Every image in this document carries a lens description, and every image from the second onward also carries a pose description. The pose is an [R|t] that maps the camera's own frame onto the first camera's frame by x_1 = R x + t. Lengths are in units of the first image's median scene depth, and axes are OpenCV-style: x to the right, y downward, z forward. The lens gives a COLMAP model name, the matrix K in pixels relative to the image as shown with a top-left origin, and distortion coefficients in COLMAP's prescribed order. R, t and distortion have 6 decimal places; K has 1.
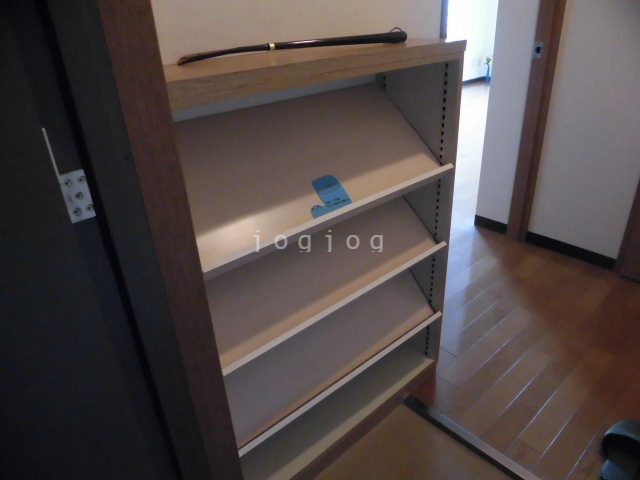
lens RADIAL K [[500.6, 0, 320.0], [0, 500.6, 240.0], [0, 0, 1]] dist [-0.001595, -0.001249]
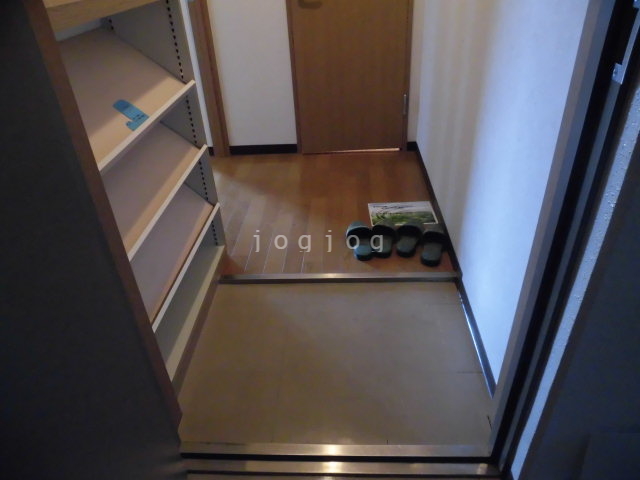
lens RADIAL K [[527.4, 0, 320.0], [0, 527.4, 240.0], [0, 0, 1]] dist [0.038258, 0.003596]
pose [[0.721088, -0.357705, 0.593363, -0.429981], [0.349187, 0.927324, 0.134679, 0.149371], [-0.598415, 0.110079, 0.793588, -0.221923]]
